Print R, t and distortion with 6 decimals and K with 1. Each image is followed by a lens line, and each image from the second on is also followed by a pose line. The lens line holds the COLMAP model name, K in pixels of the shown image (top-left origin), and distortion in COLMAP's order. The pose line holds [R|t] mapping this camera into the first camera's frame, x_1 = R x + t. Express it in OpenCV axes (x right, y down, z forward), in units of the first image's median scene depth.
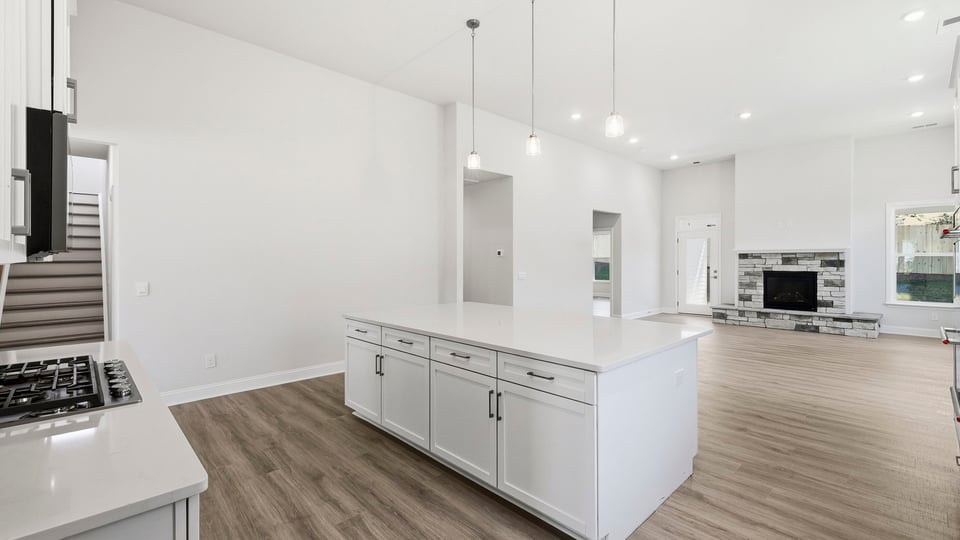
lens RADIAL K [[409.3, 0, 480.2], [0, 409.3, 261.2], [0, 0, 1]] dist [0.001051, 0.000020]
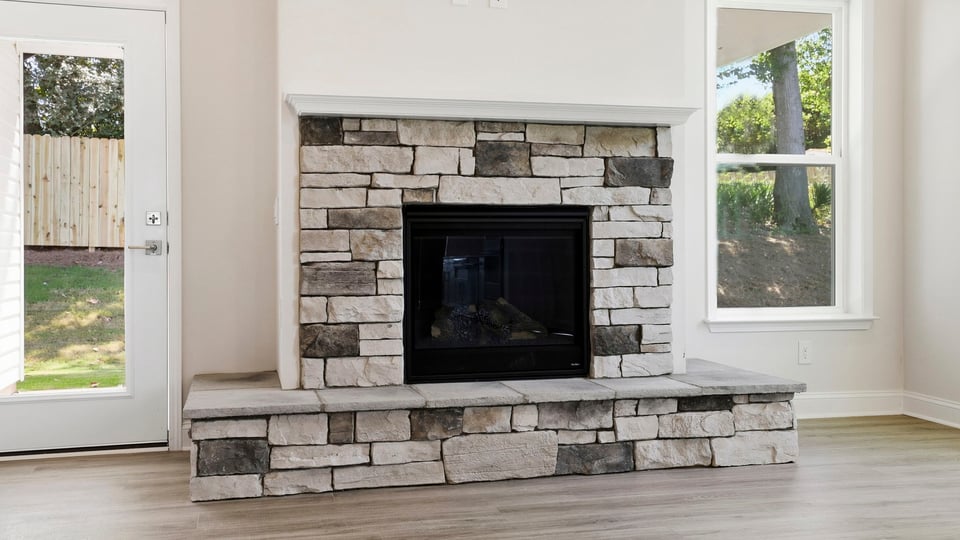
lens RADIAL K [[948.8, 0, 476.4], [0, 948.8, 249.3], [0, 0, 1]] dist [0.020518, -0.000261]
pose [[0.506945, -0.001200, 0.861978, 0.306745], [0.004027, 0.999991, -0.000976, 0.048710], [-0.861969, 0.003966, 0.506945, 0.752545]]
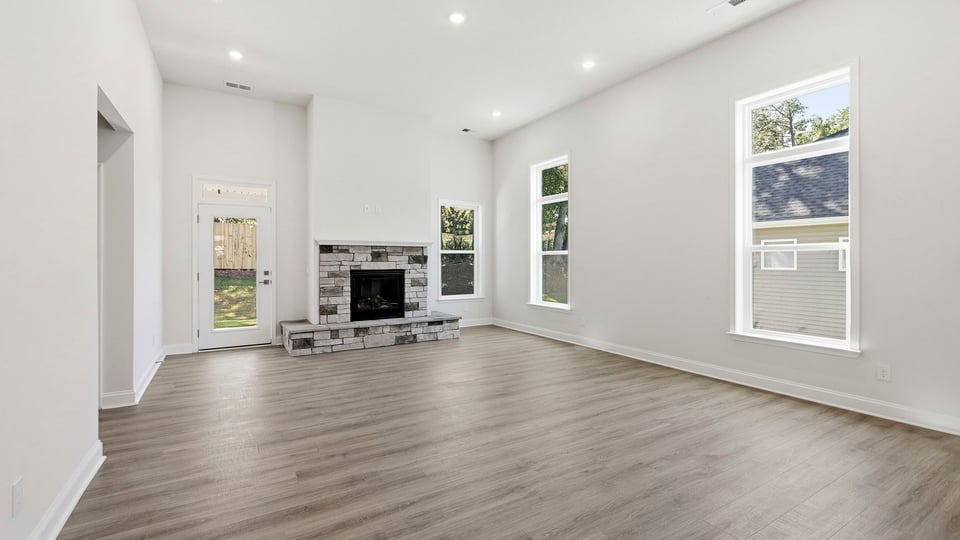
lens RADIAL K [[409.3, 0, 480.2], [0, 409.3, 261.2], [0, 0, 1]] dist [0.001051, 0.000020]
pose [[0.220248, 0.000874, 0.975443, 0.038226], [0.000476, 0.999999, -0.001004, 0.009309], [-0.975444, 0.000686, 0.220248, 0.641353]]
